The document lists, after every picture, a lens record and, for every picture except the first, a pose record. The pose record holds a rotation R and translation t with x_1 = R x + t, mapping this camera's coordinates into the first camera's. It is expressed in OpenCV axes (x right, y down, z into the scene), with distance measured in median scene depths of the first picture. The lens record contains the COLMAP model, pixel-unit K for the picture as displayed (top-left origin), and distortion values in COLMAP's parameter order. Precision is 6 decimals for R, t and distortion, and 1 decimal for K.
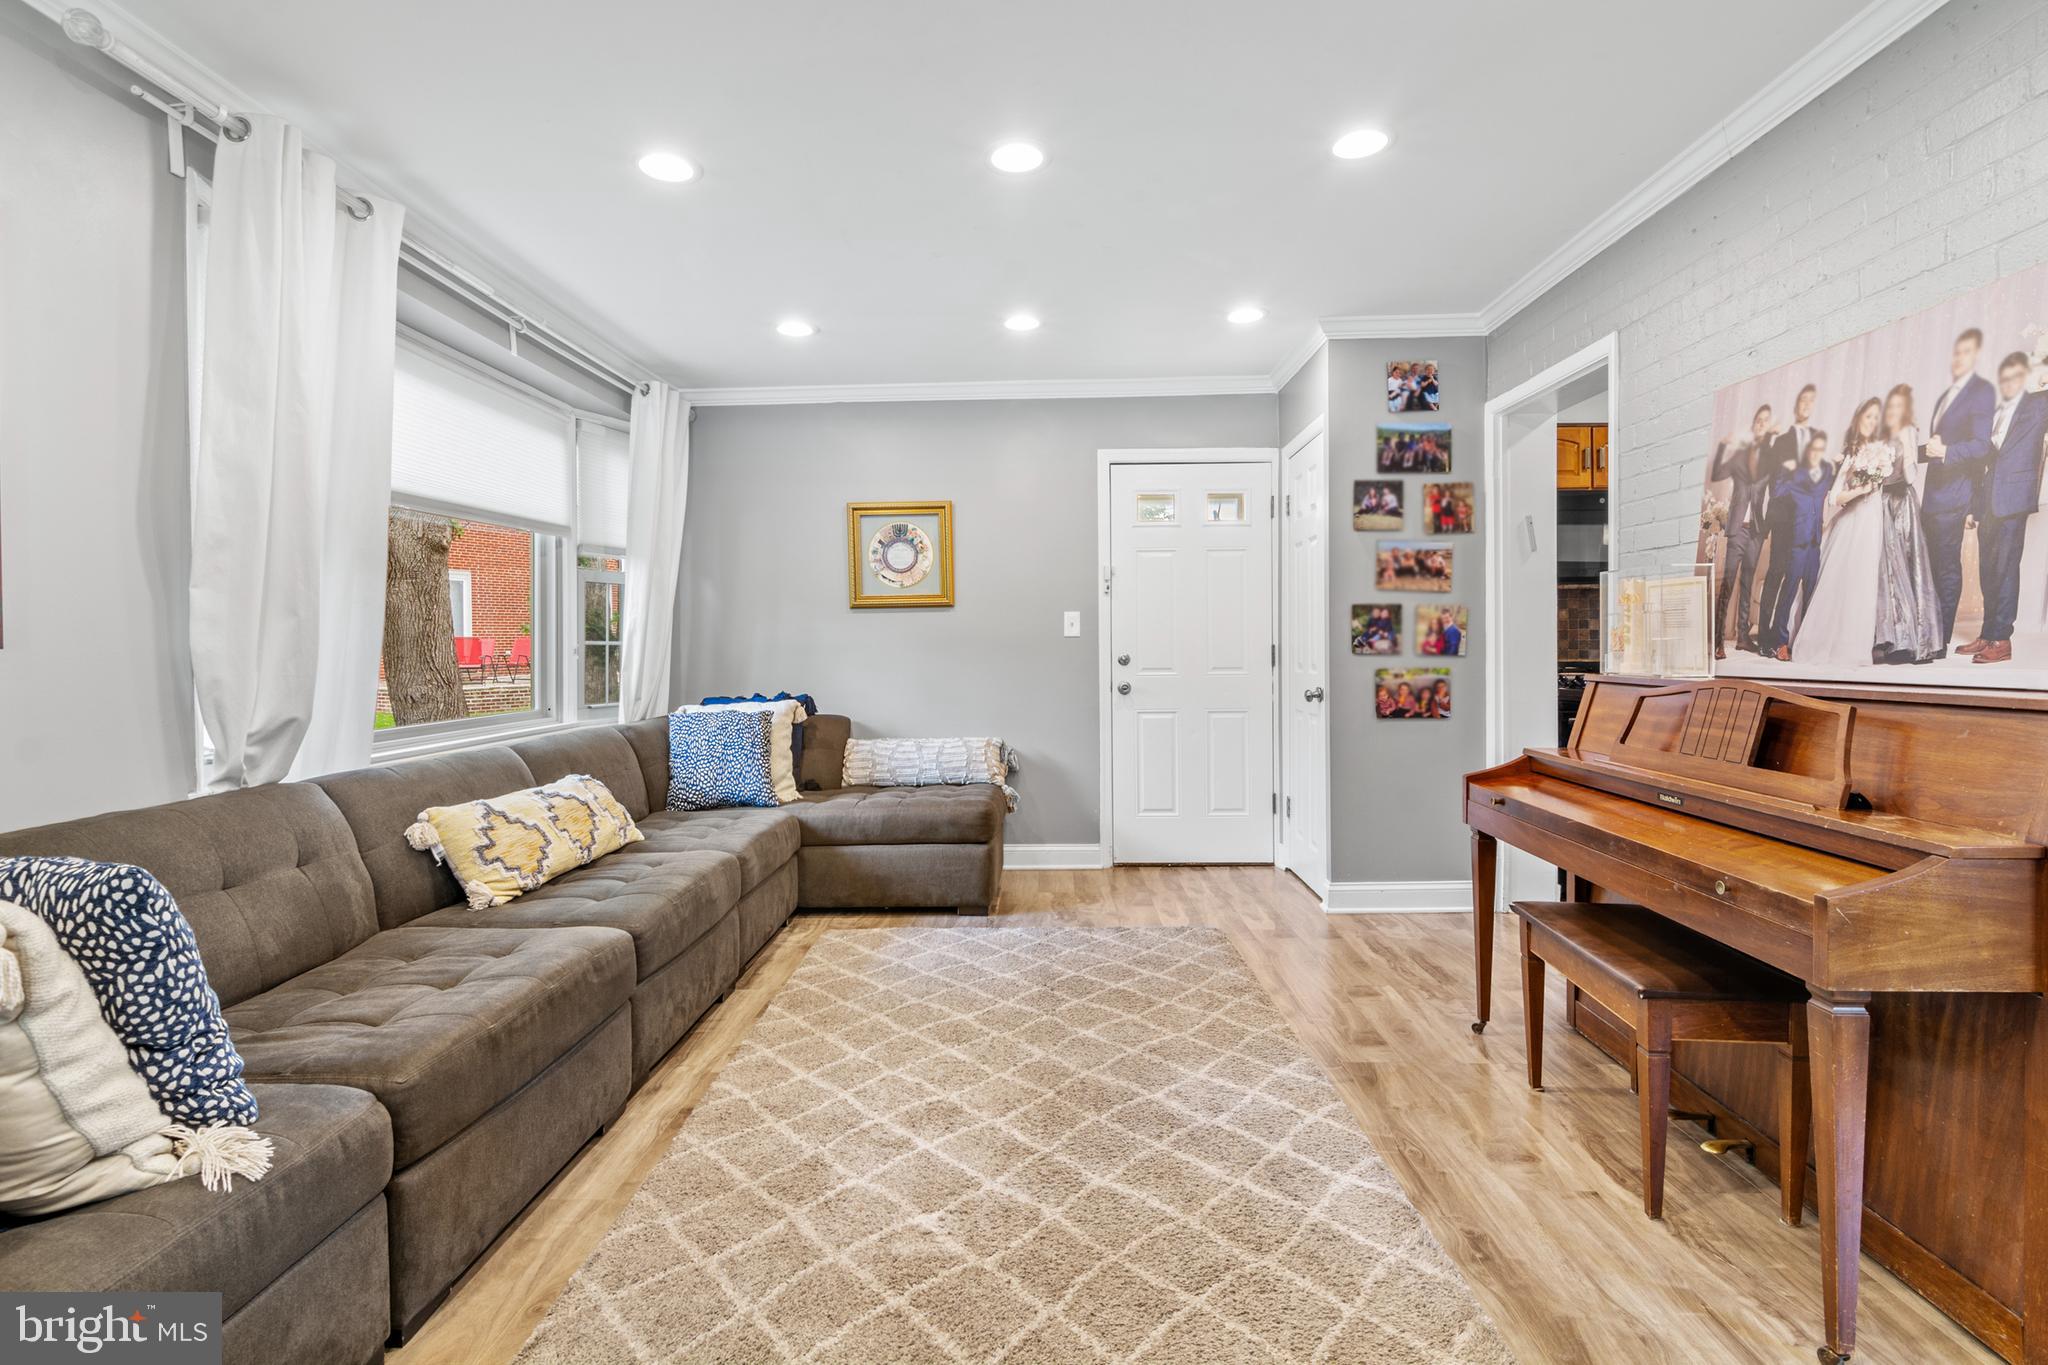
lens RADIAL K [[966.4, 0, 1024.0], [0, 966.4, 672.3], [0, 0, 1]] dist [-0.010334, -0.003524]
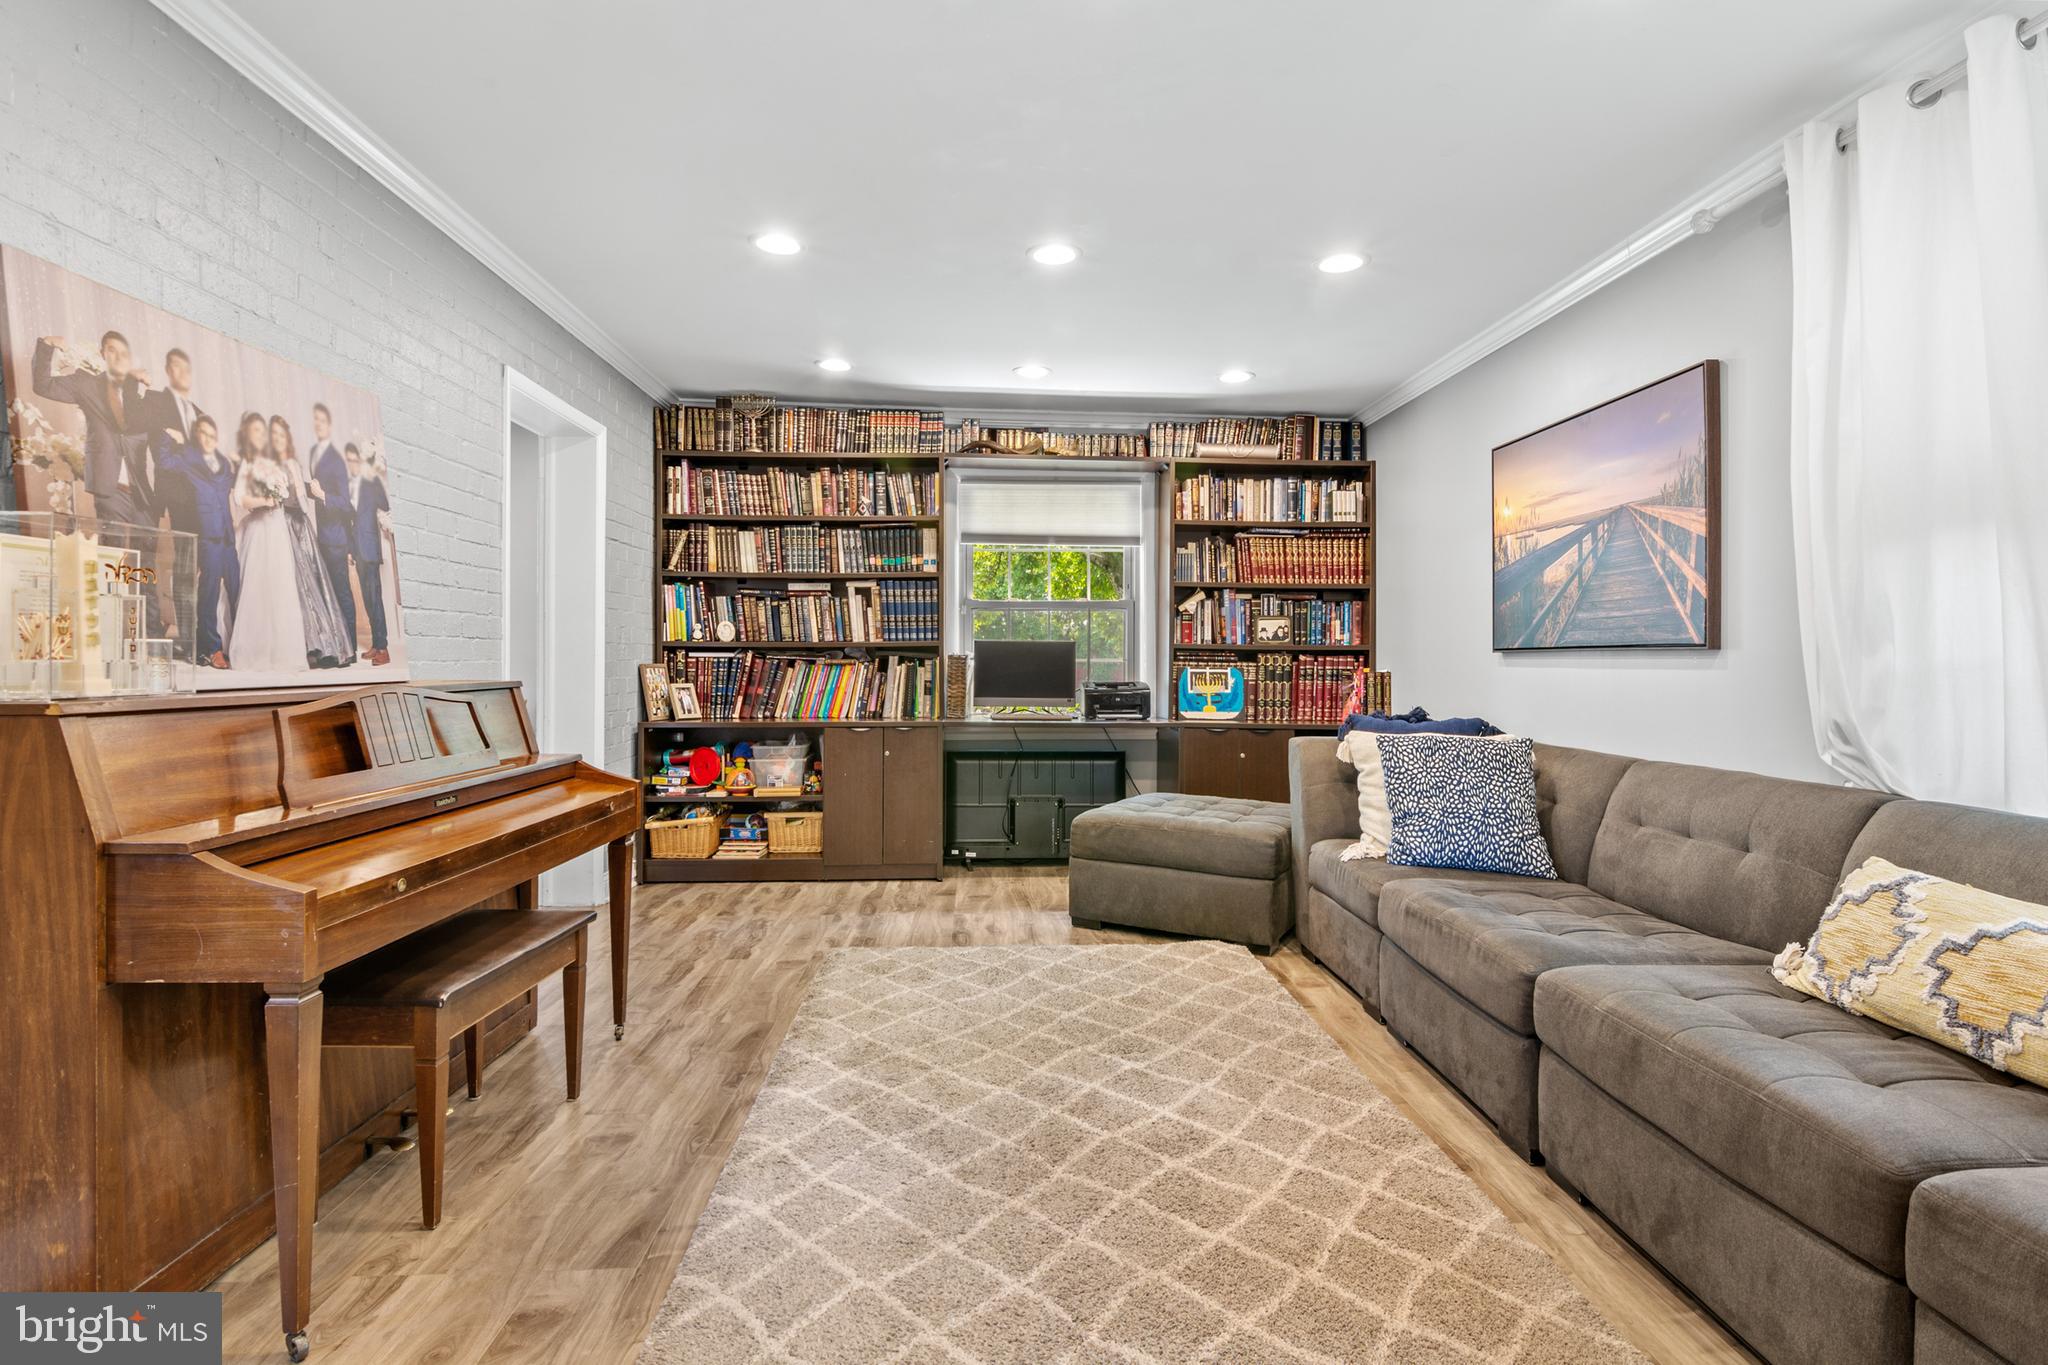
lens RADIAL K [[966.4, 0, 1025.3], [0, 966.4, 663.5], [0, 0, 1]] dist [-0.010334, -0.003524]
pose [[-0.997286, 0.005232, -0.073441, 0.132891], [0.002872, 0.999477, 0.032205, -0.046365], [0.073571, 0.031906, -0.996779, 2.075850]]
